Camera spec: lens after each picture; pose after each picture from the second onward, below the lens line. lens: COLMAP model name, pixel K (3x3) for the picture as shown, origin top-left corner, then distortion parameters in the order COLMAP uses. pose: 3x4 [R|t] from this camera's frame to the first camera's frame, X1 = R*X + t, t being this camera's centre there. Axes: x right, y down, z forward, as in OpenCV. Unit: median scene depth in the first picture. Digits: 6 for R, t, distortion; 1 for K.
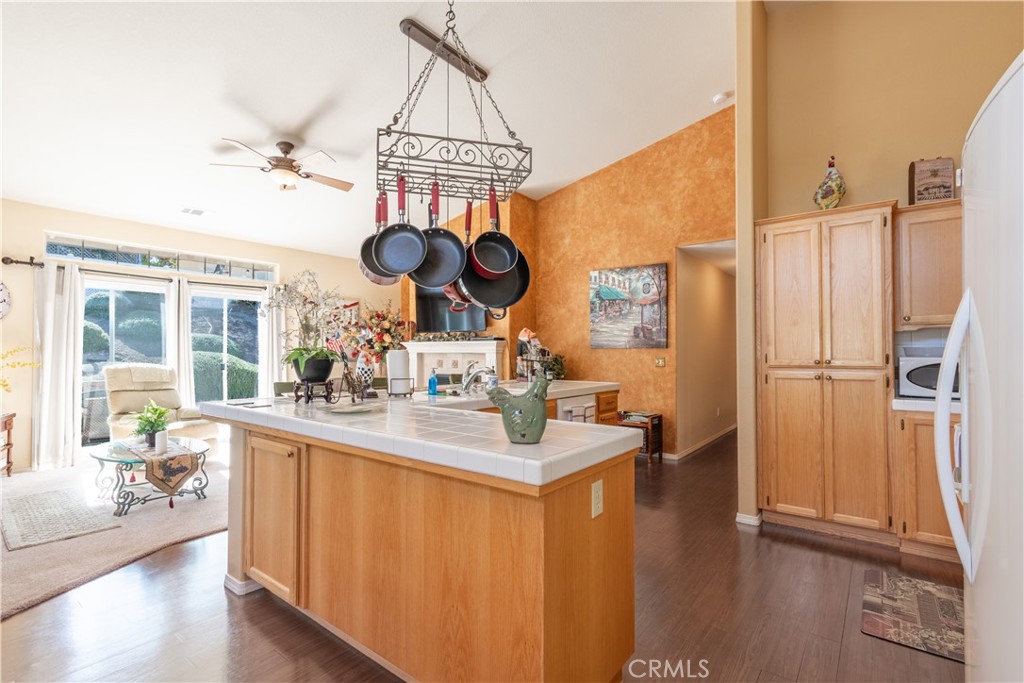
lens RADIAL K [[475.1, 0, 510.0], [0, 475.1, 346.0], [0, 0, 1]] dist [0.001941, -0.000783]
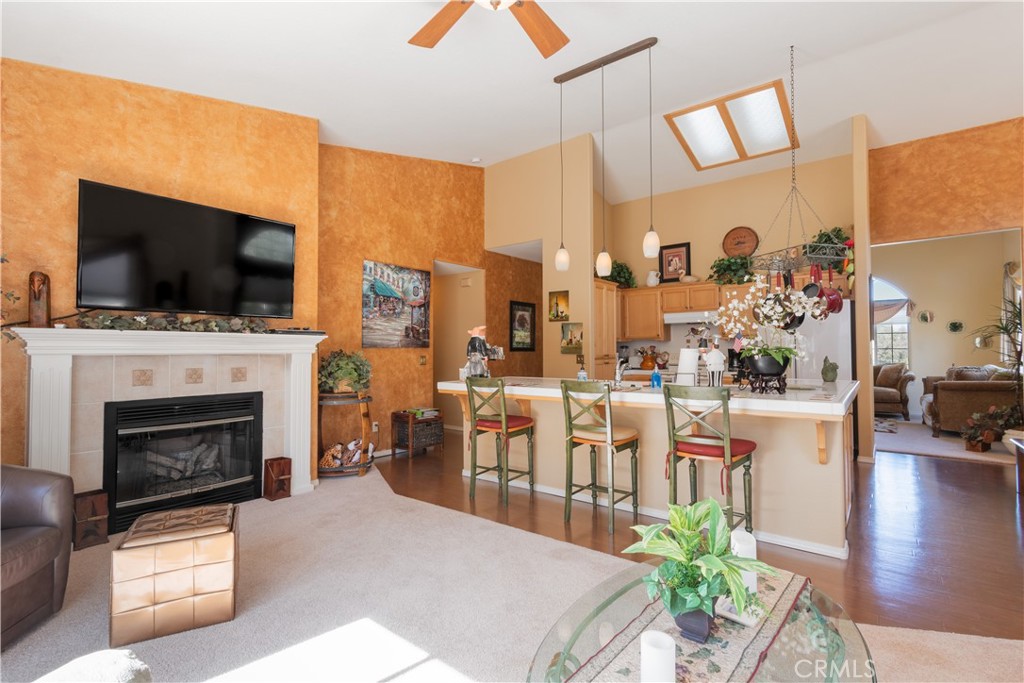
lens RADIAL K [[475.1, 0, 508.8], [0, 475.1, 341.4], [0, 0, 1]] dist [0.001941, -0.000783]
pose [[-0.003733, 0.018543, 0.999821, -0.741222], [-0.009509, 0.999782, -0.018577, 0.008041], [-0.999948, -0.009577, -0.003556, 0.765252]]
